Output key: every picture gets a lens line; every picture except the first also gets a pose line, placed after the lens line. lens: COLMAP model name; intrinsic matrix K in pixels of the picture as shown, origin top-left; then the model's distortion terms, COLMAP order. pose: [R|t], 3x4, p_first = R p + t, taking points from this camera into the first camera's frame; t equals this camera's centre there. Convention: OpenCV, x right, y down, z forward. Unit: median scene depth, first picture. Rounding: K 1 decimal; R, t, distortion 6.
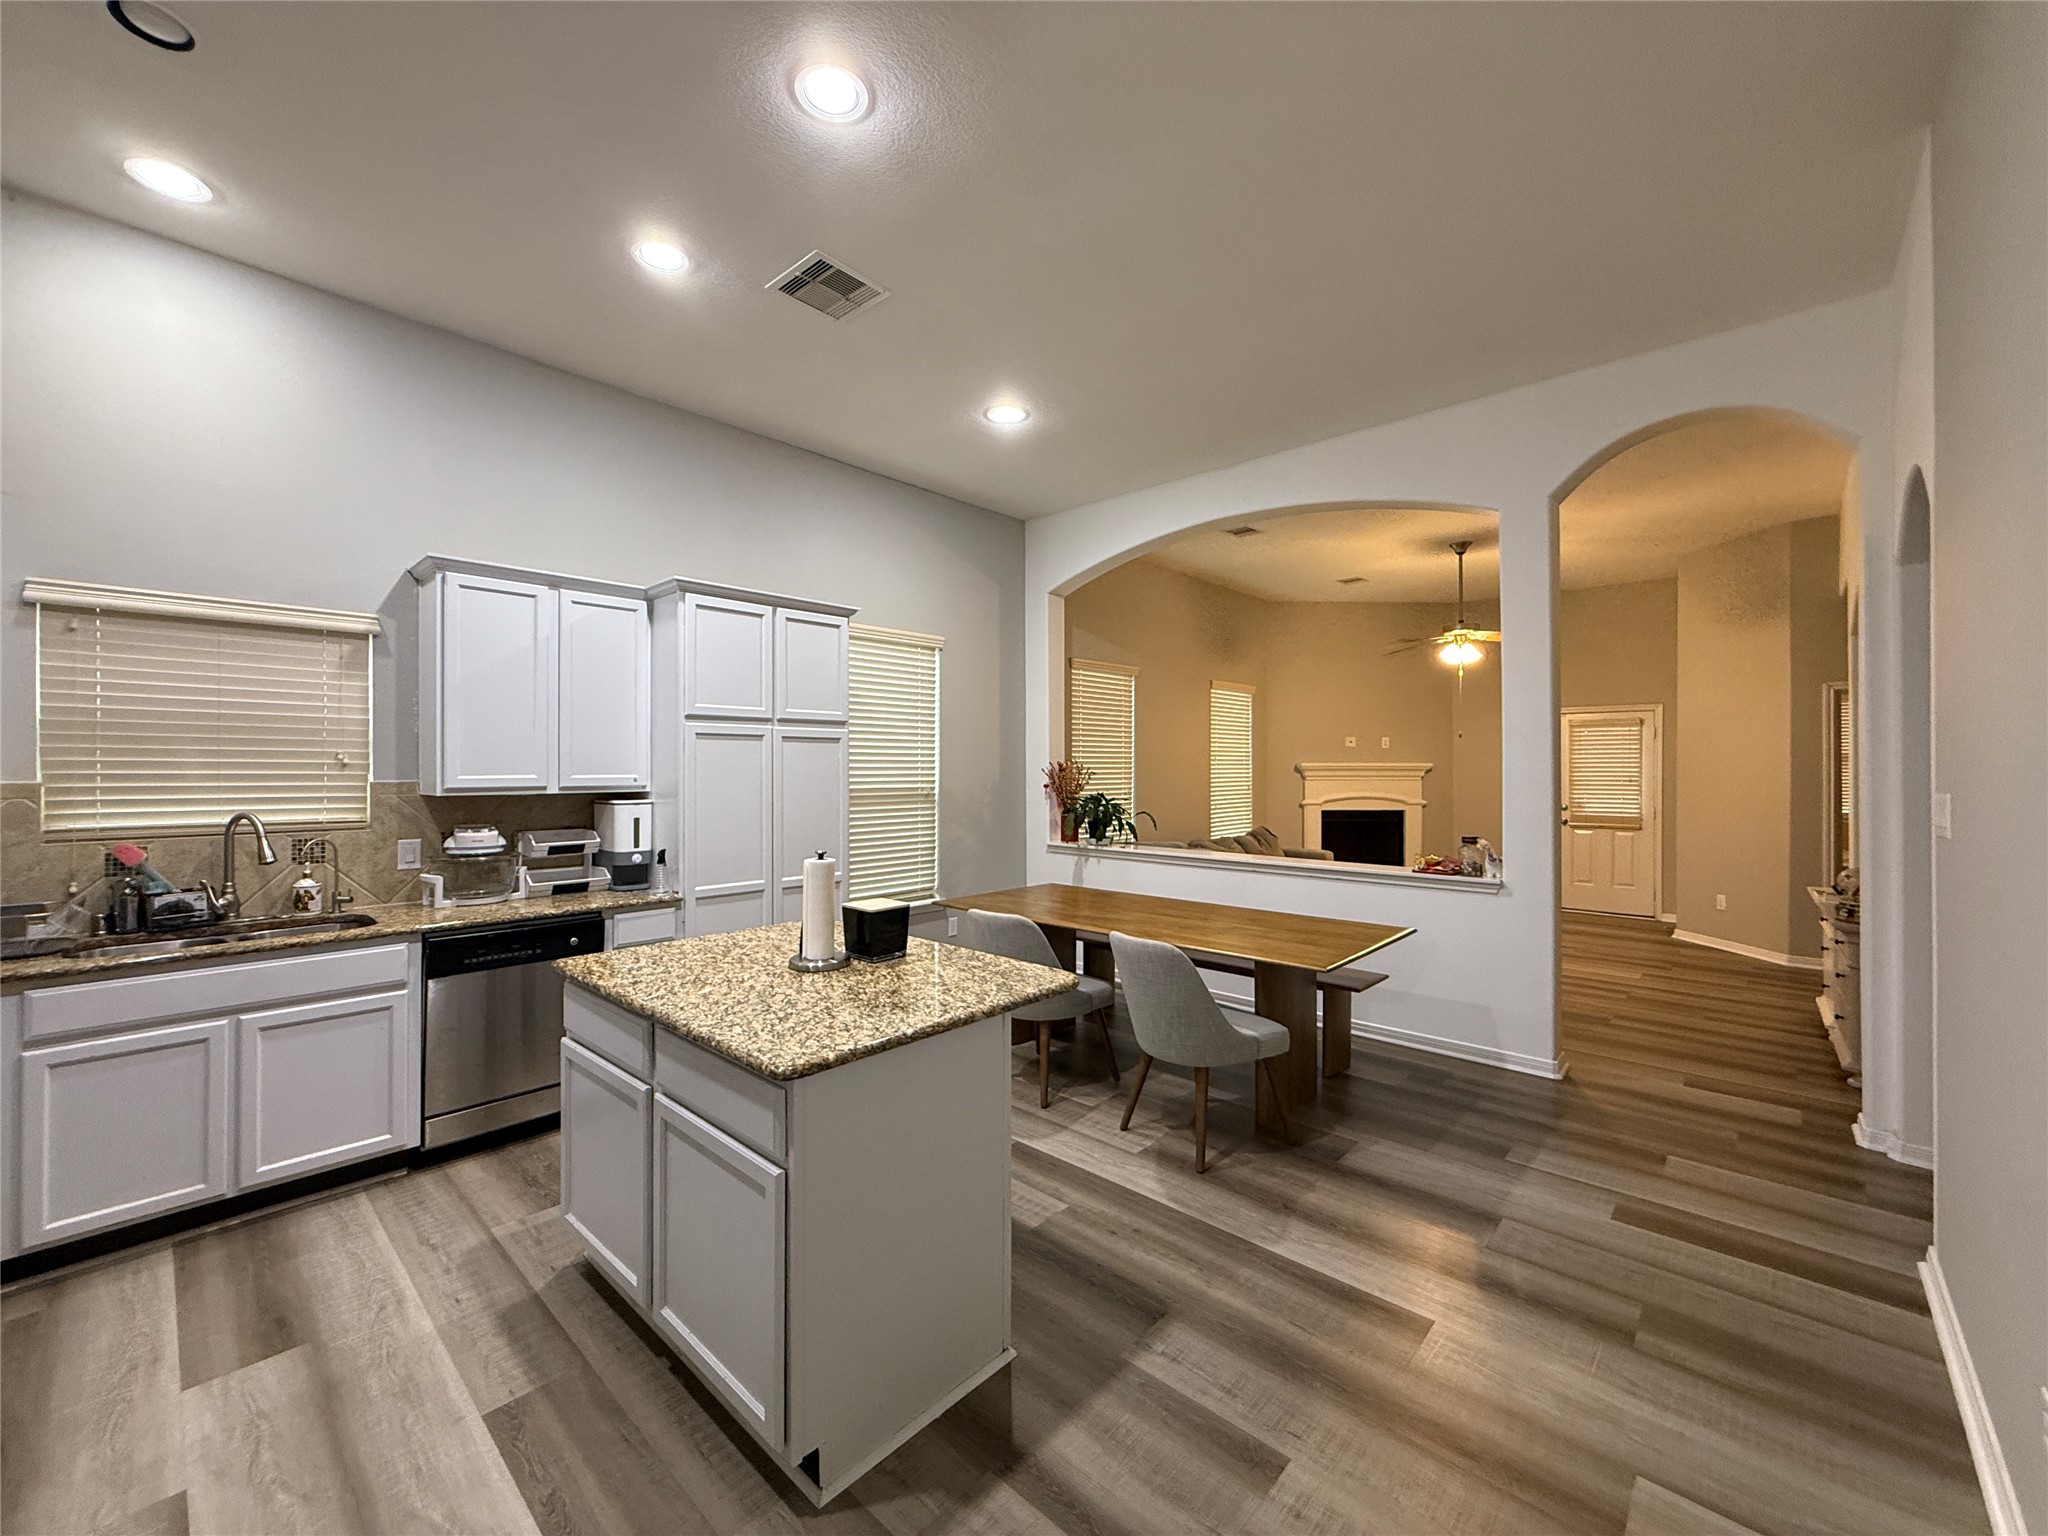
lens RADIAL K [[815.3, 0, 1016.5], [0, 815.3, 767.1], [0, 0, 1]] dist [0.000929, 0.000014]
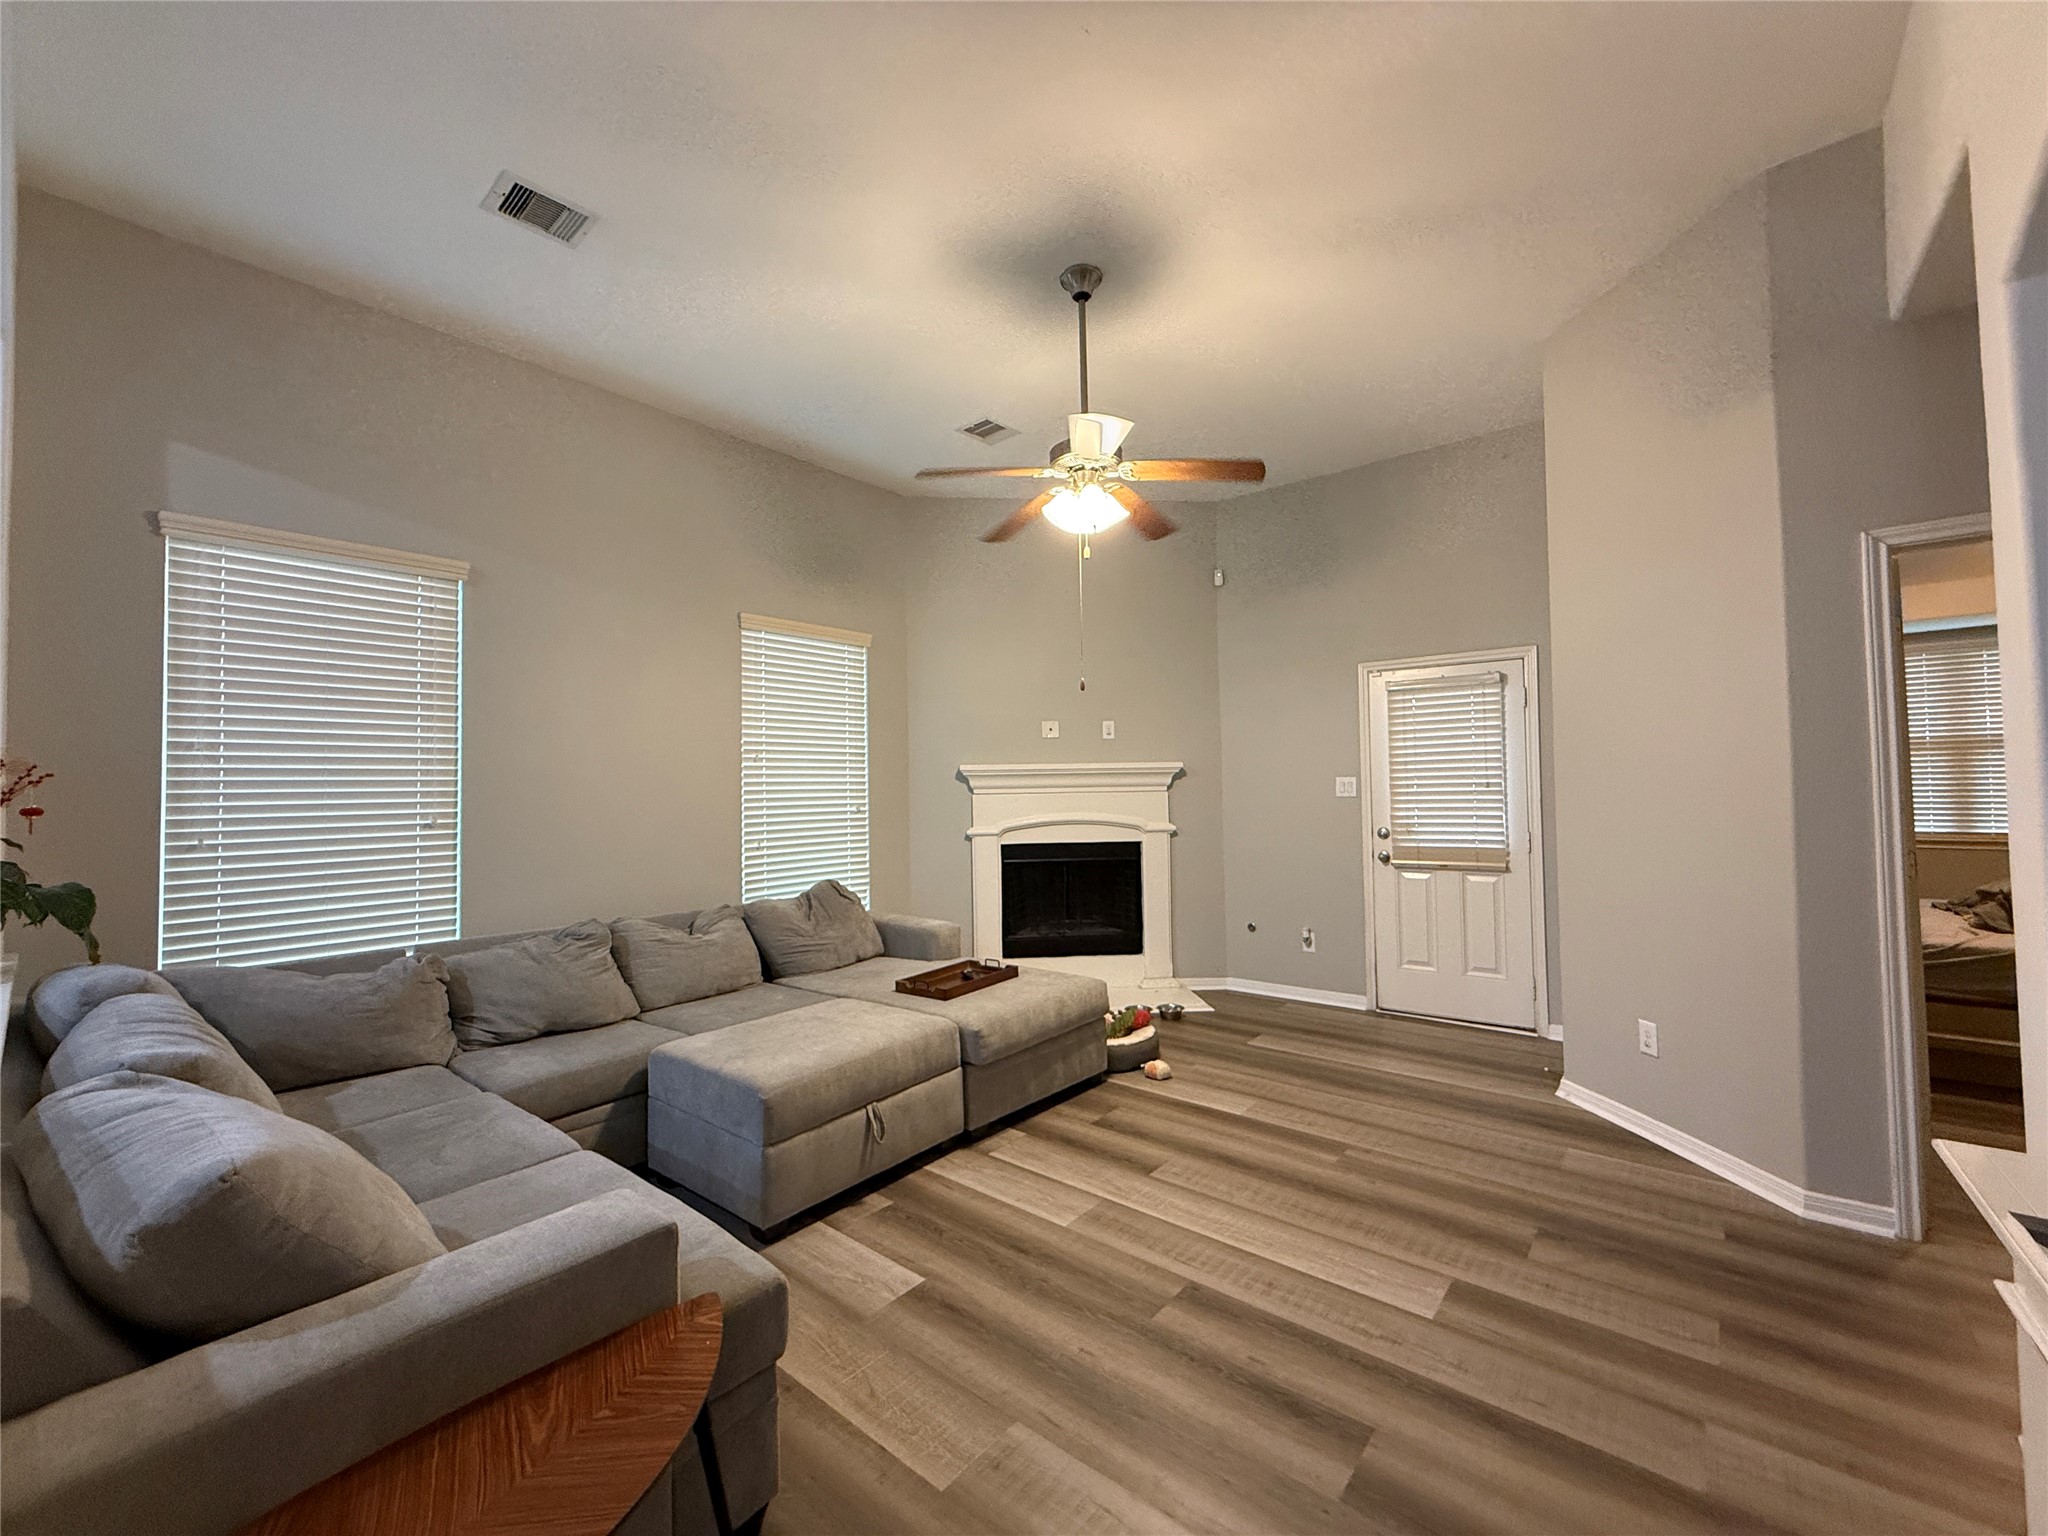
lens RADIAL K [[815.3, 0, 1016.5], [0, 815.3, 767.1], [0, 0, 1]] dist [0.000929, 0.000014]
pose [[0.998729, -0.014865, 0.048169, 0.347854], [0.016372, 0.999384, -0.031040, 0.014842], [-0.047678, 0.031789, 0.998357, 0.393256]]
